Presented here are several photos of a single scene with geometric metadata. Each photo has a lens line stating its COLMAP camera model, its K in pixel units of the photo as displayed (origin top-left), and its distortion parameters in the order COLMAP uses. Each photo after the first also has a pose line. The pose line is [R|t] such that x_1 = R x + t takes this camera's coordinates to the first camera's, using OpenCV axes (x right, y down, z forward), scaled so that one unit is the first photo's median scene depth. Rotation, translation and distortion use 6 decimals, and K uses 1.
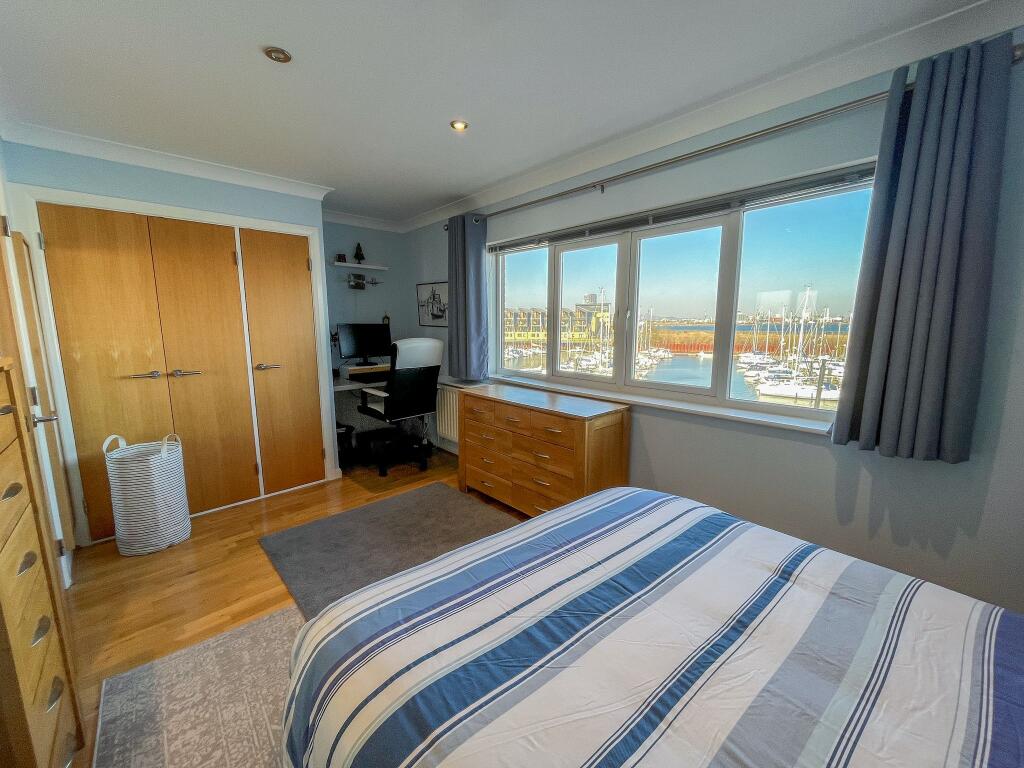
lens RADIAL K [[412.5, 0, 513.8], [0, 412.5, 390.7], [0, 0, 1]] dist [-0.005011, 0.001106]
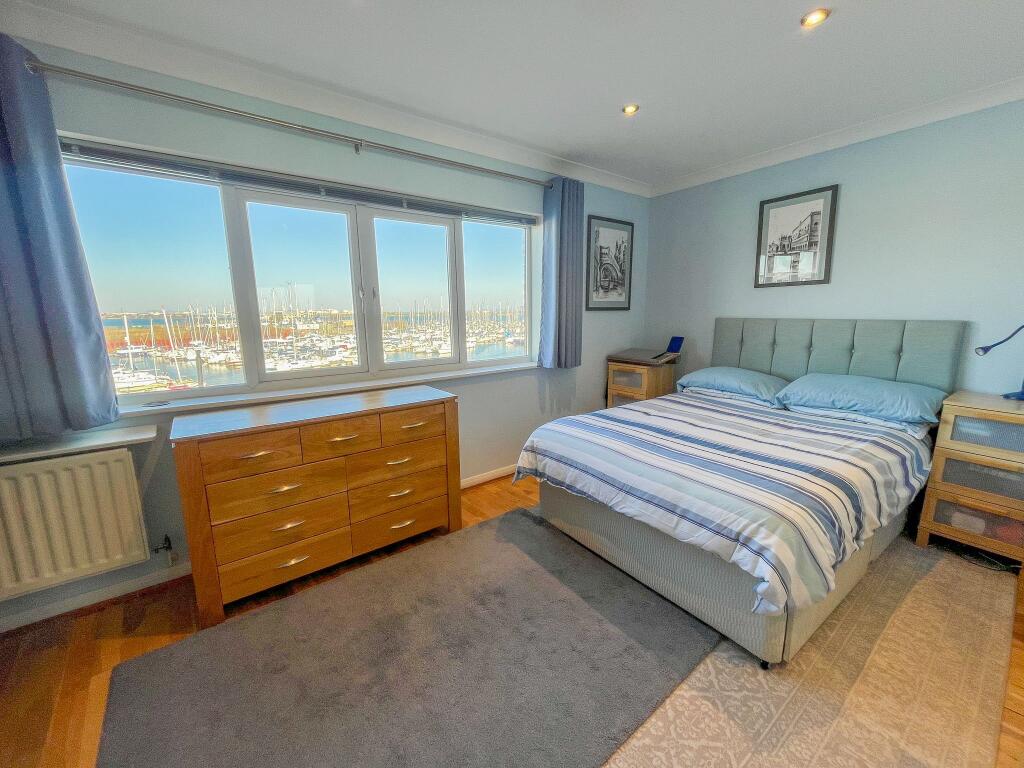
lens RADIAL K [[412.5, 0, 509.4], [0, 412.5, 386.1], [0, 0, 1]] dist [-0.005011, 0.001106]
pose [[0.079771, -0.171205, 0.982001, -0.657887], [0.178623, 0.971649, 0.154891, -0.074069], [-0.980678, 0.163053, 0.108090, 0.629359]]
